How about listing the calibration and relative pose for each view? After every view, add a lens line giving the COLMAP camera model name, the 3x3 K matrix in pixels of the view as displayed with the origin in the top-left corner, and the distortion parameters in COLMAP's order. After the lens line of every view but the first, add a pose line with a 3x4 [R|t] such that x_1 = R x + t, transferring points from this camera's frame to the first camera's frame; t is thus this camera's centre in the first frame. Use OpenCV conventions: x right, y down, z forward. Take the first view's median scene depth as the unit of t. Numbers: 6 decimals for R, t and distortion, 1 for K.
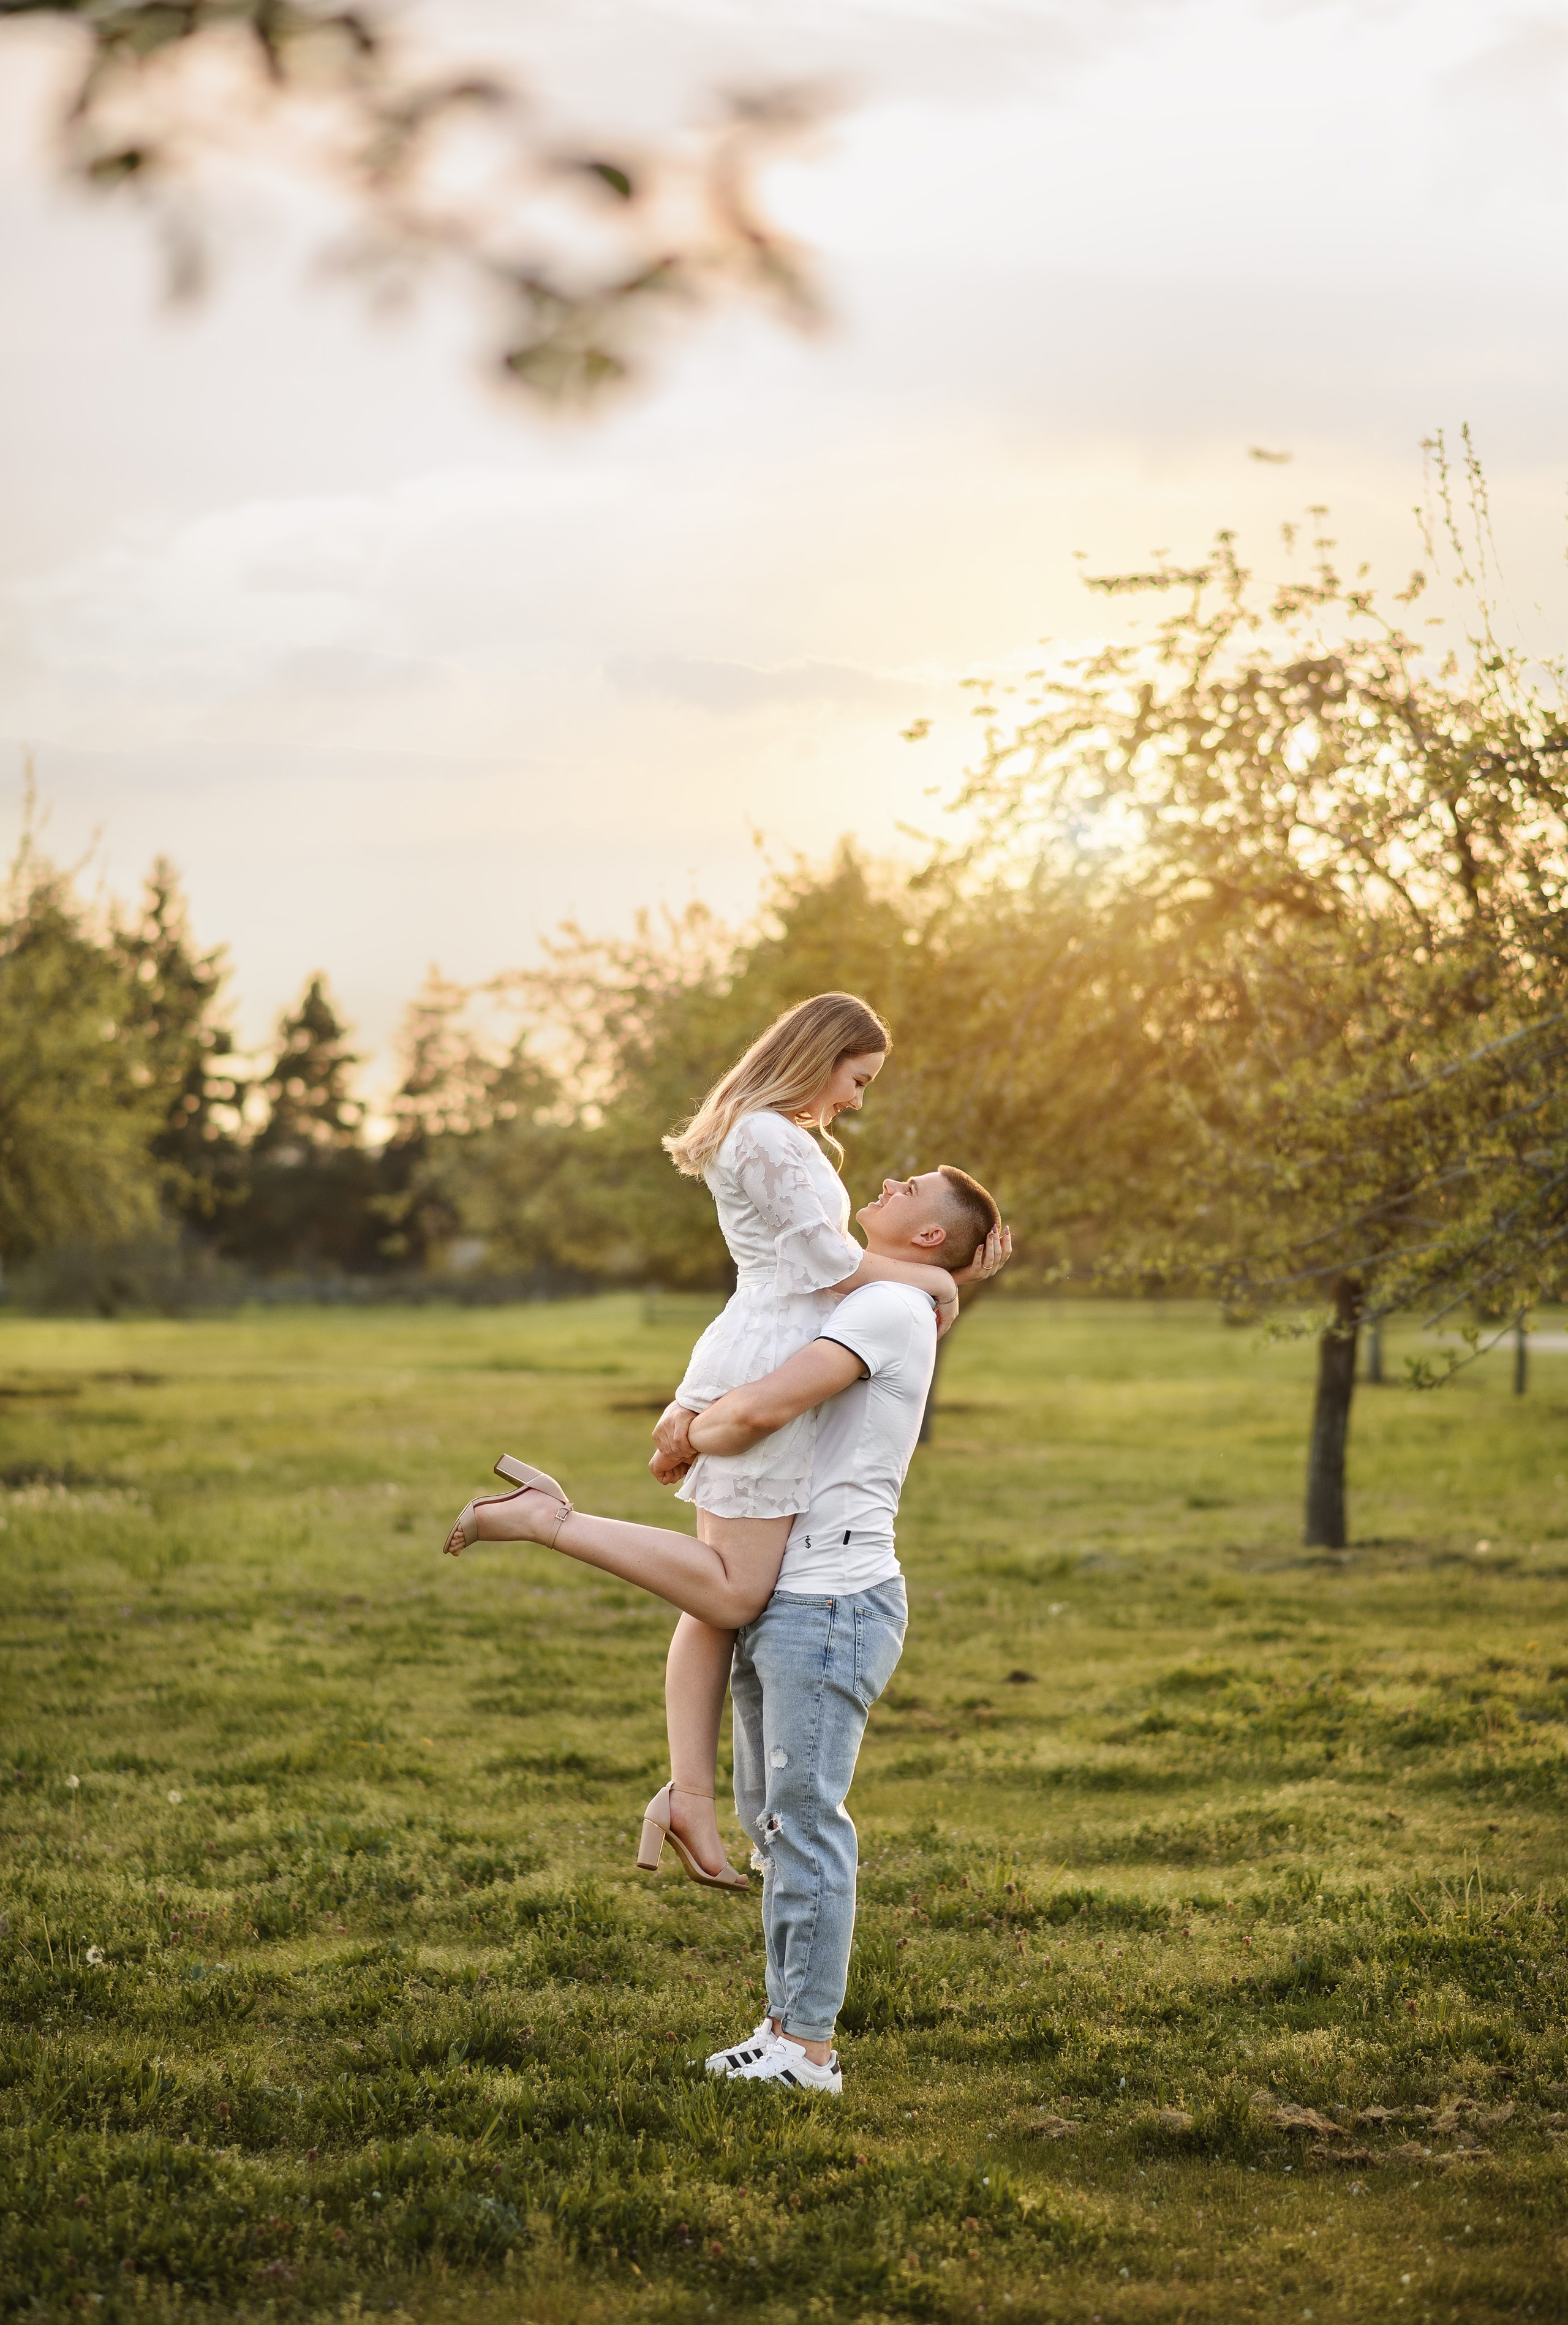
lens RADIAL K [[5869.1, 0, 806.5], [0, 5869.1, 1177.0], [0, 0, 1]] dist [0.036932, 0.379687]
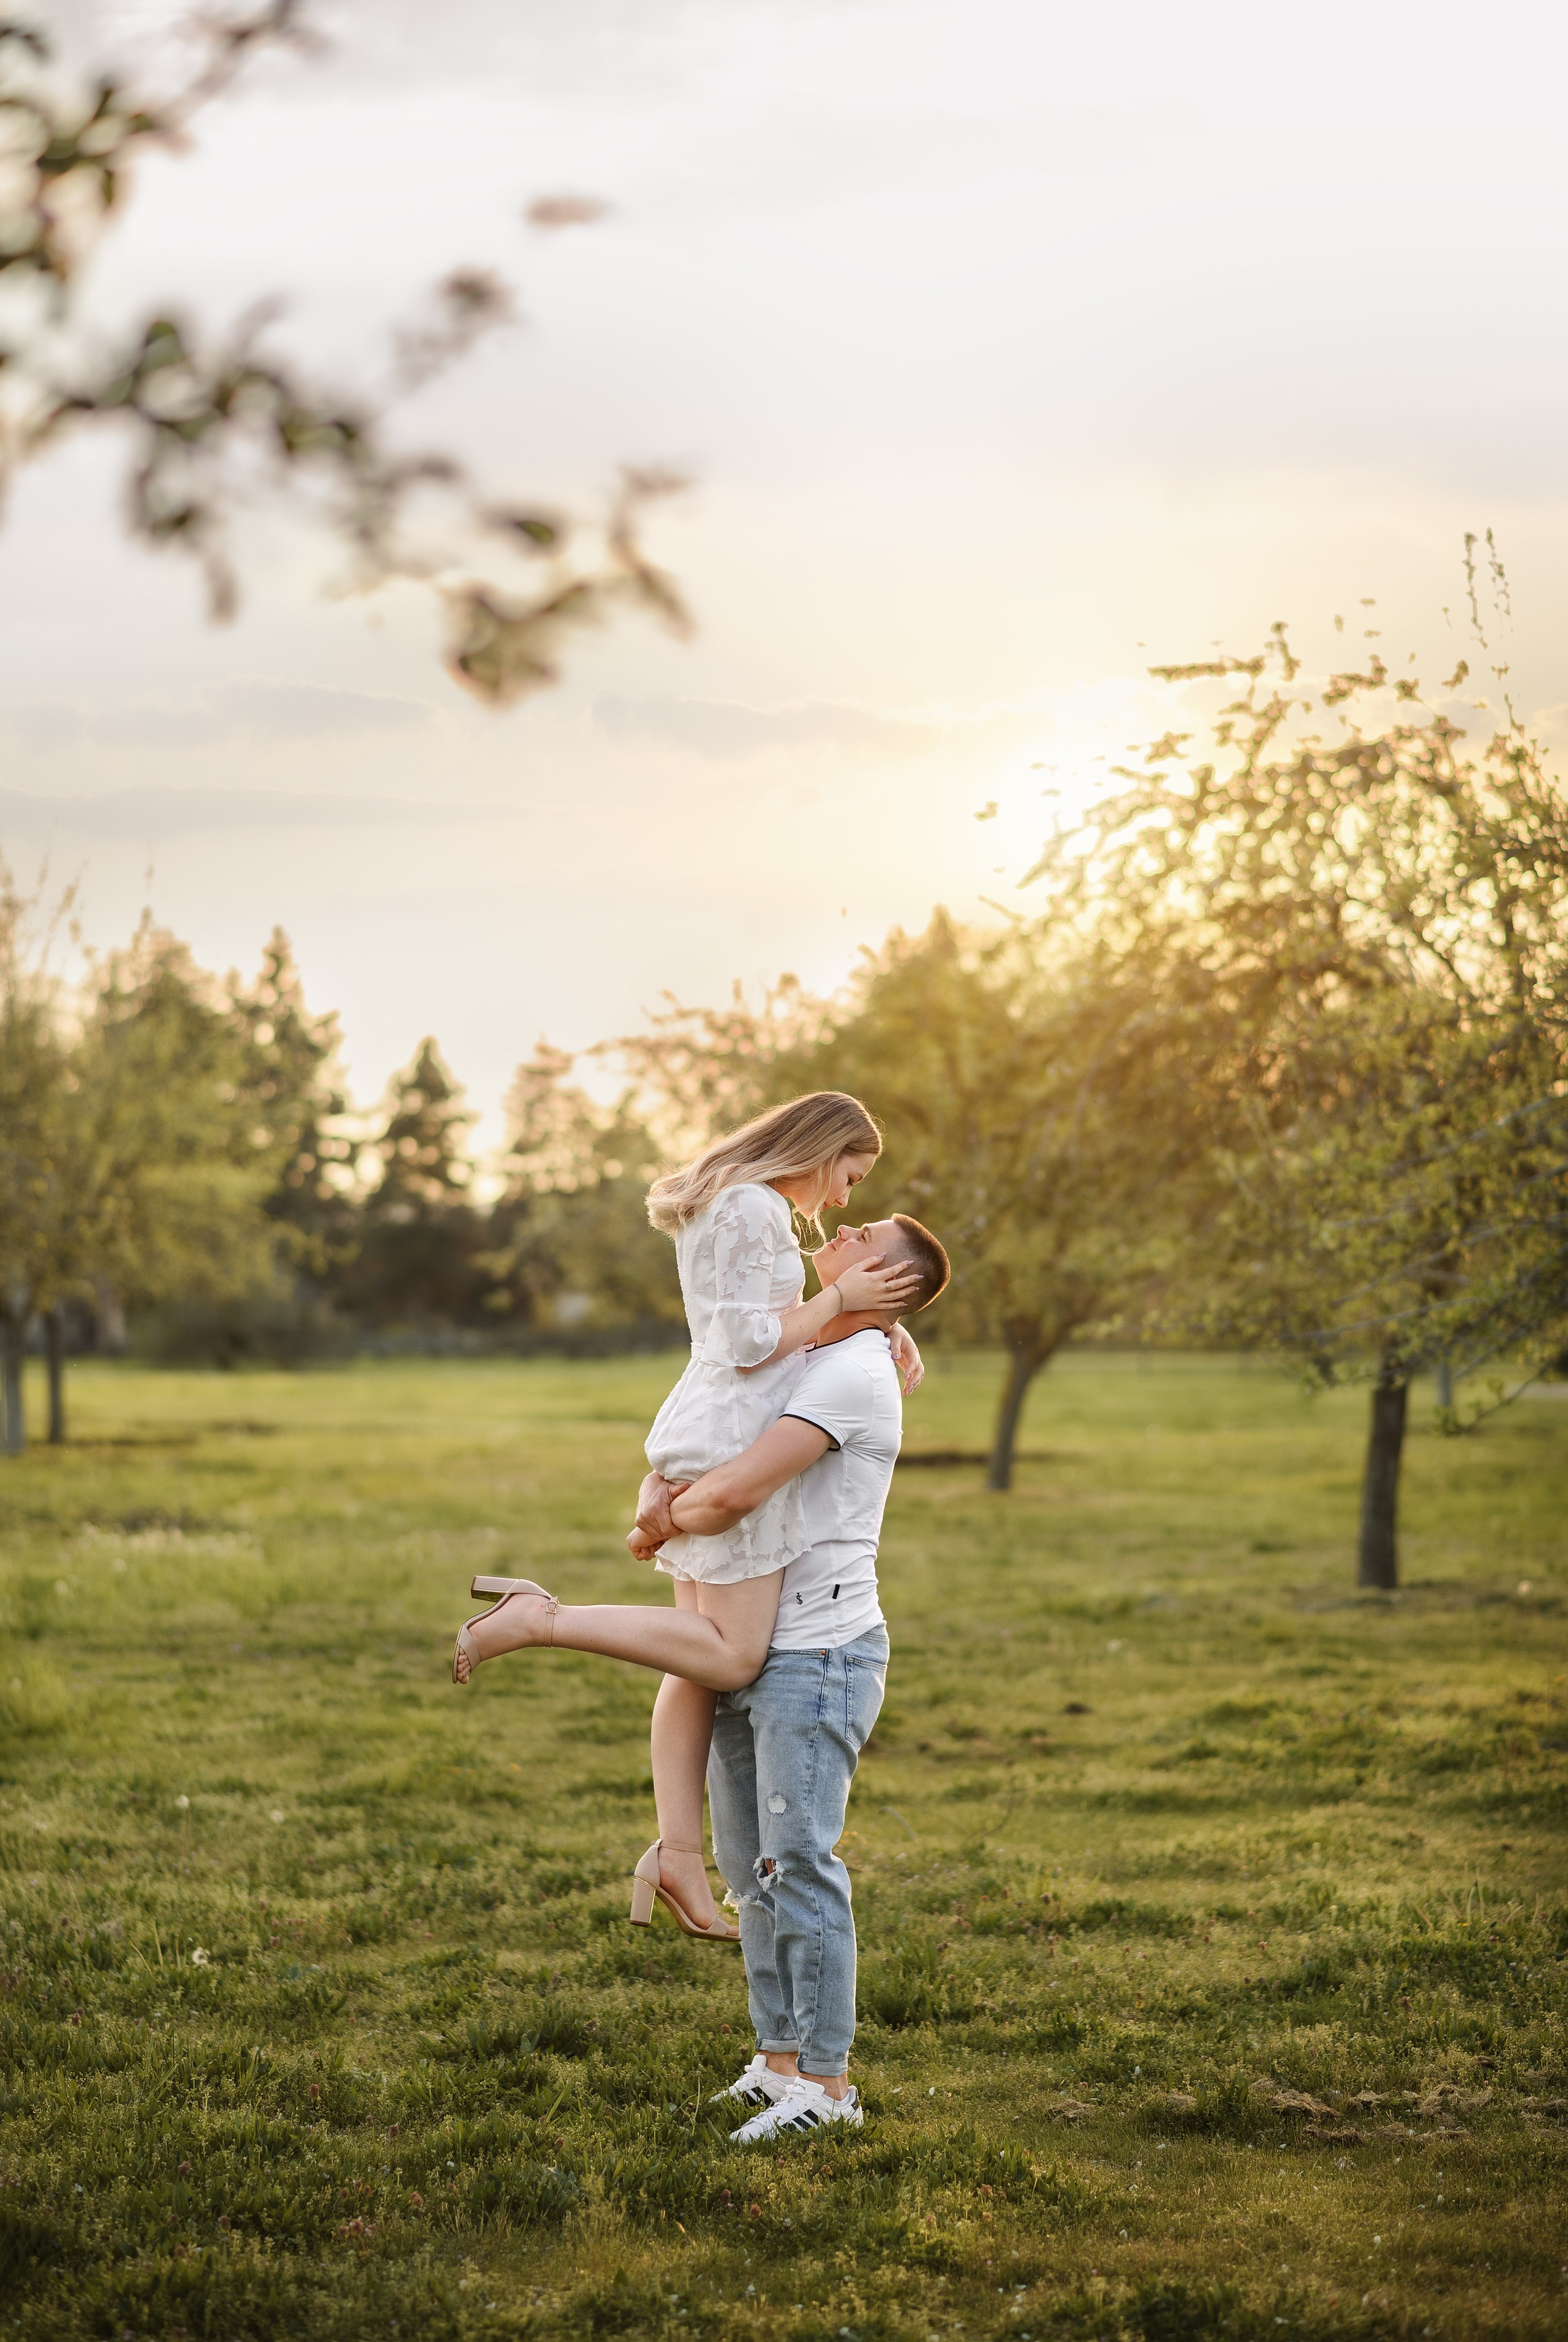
lens RADIAL K [[5708.2, 0, 784.0], [0, 5708.2, 1171.0], [0, 0, 1]] dist [0.042404, 0.611202]
pose [[0.999777, -0.001518, -0.021070, 0.006623], [0.001290, 0.999941, -0.010830, -0.001024], [0.021085, 0.010800, 0.999719, -0.040311]]
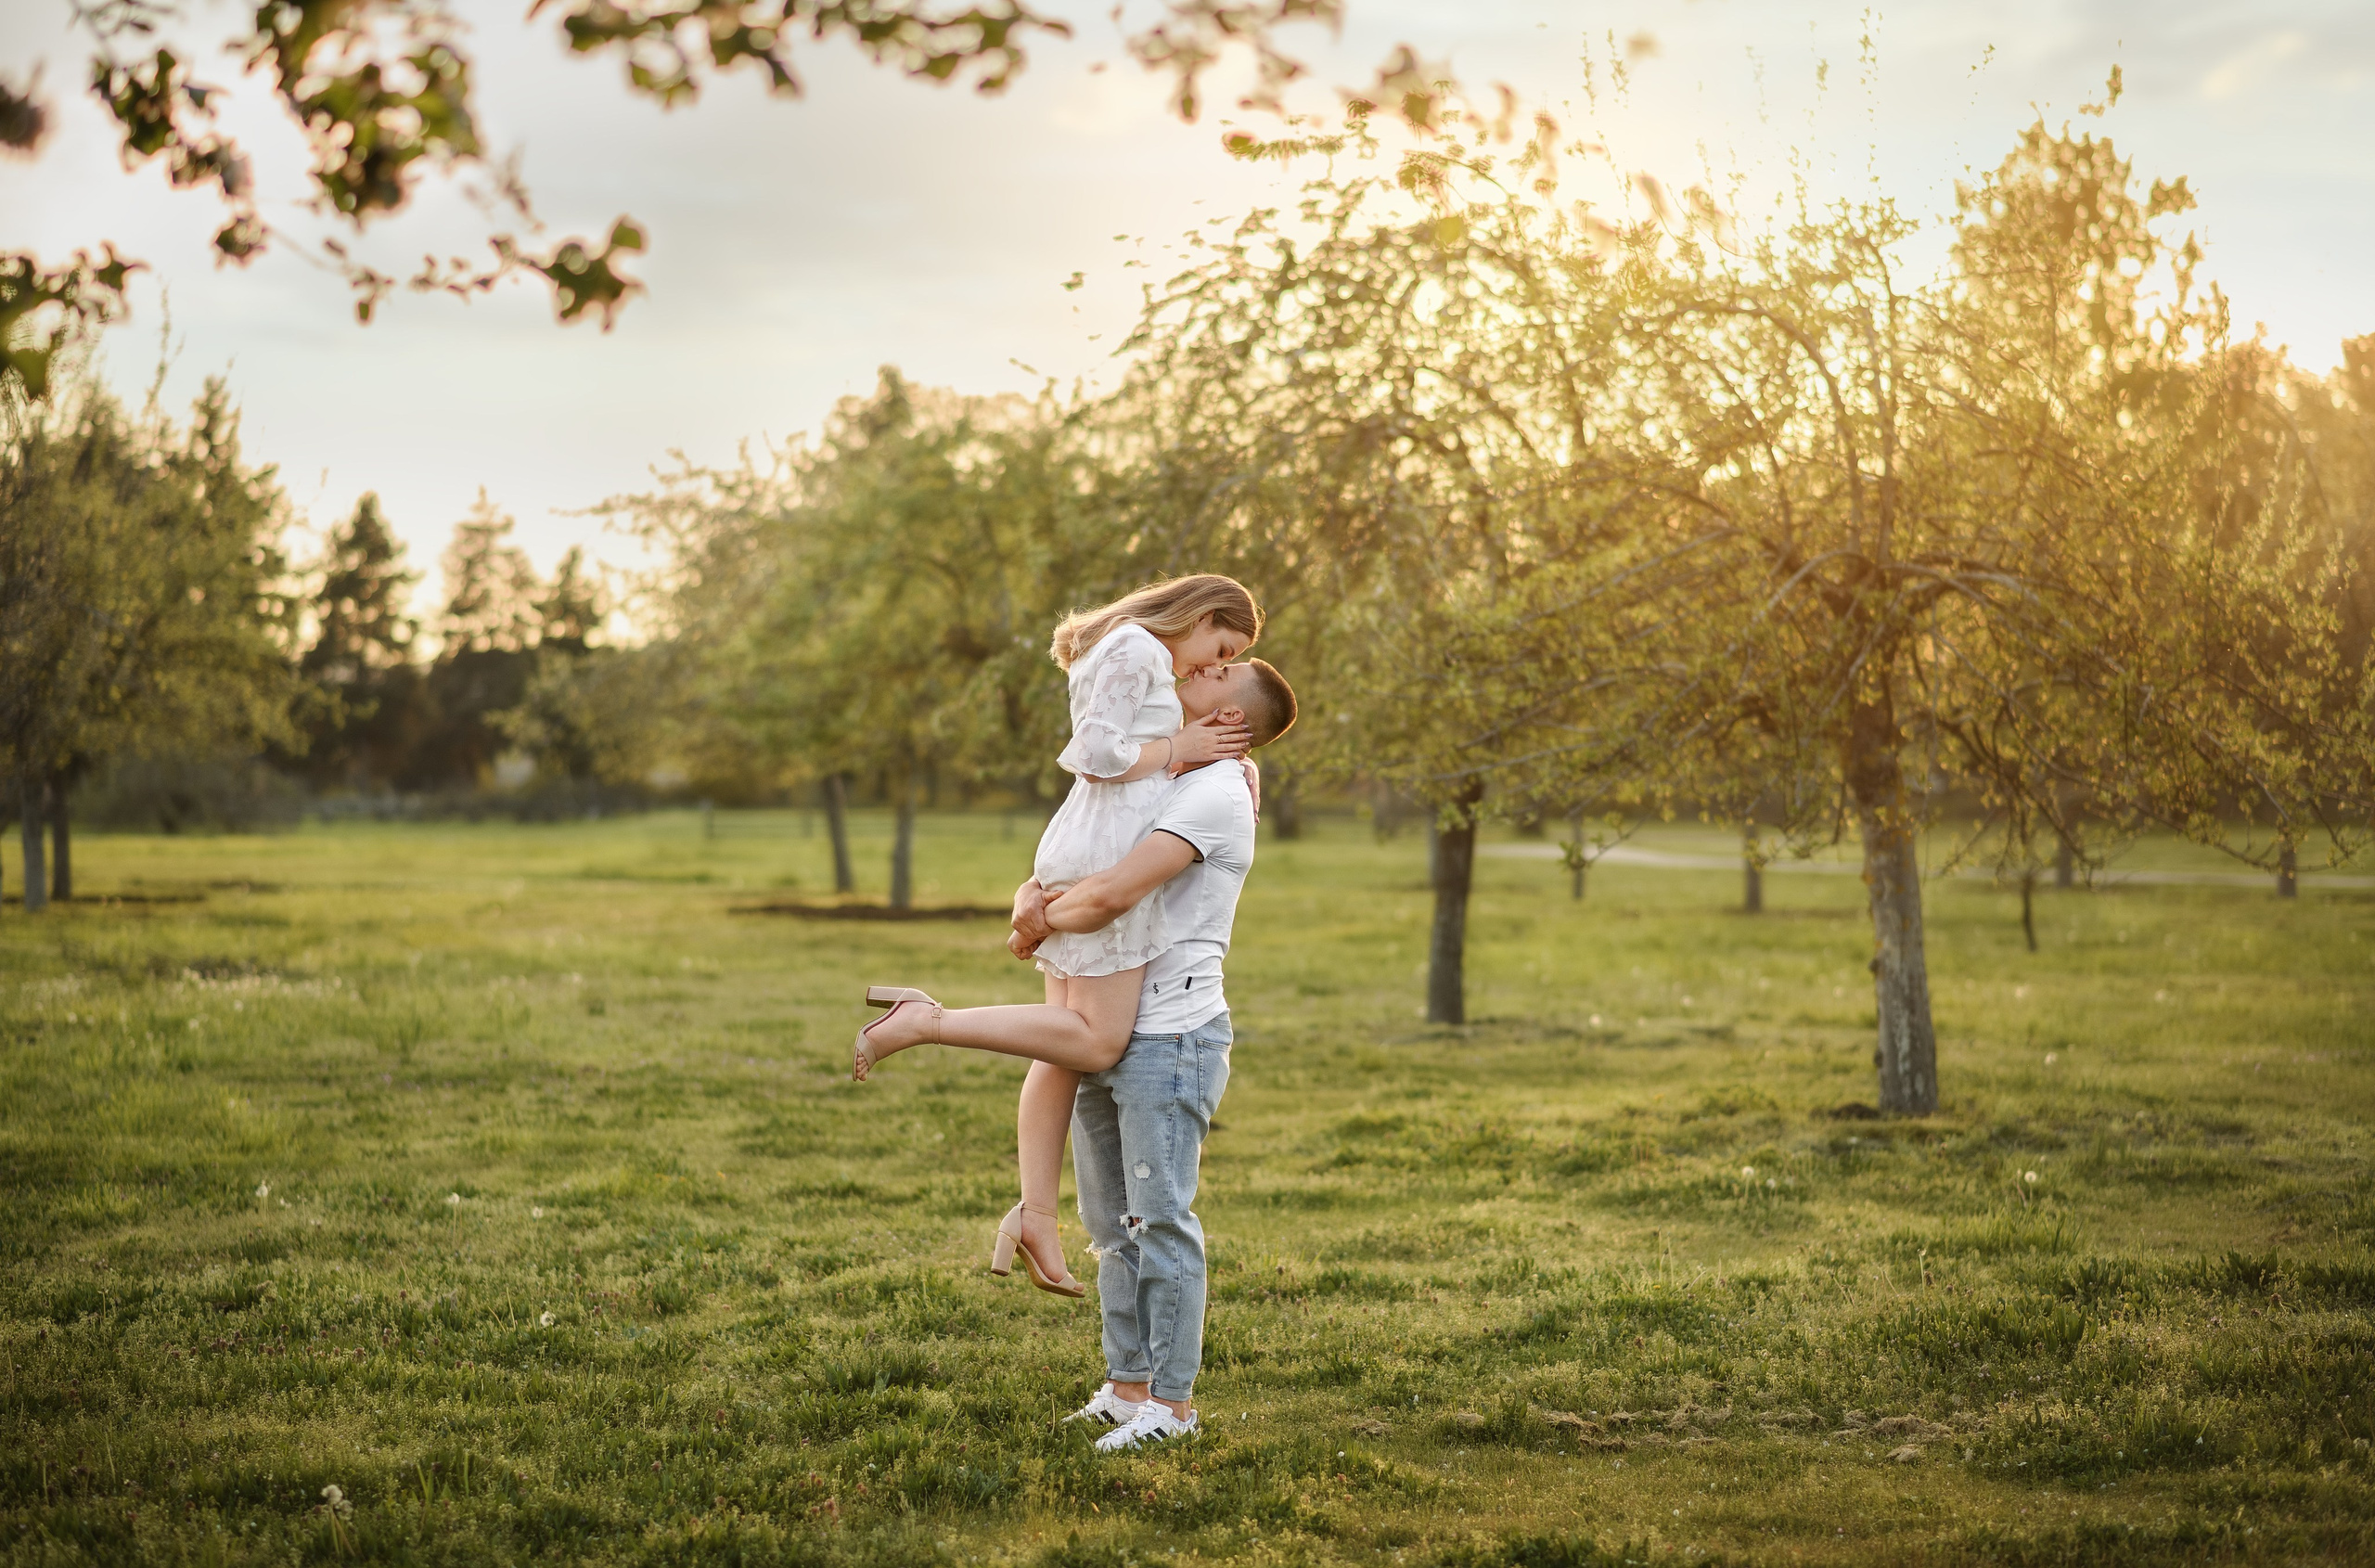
lens RADIAL K [[5789.7, 0, 1187.5], [0, 5789.7, 784.0], [0, 0, 1]] dist [0.056171, 0.046781]
pose [[0.998243, -0.000139, 0.059245, -0.041993], [-0.000765, 0.999884, 0.015233, 0.002229], [-0.059240, -0.015251, 0.998127, -0.142909]]
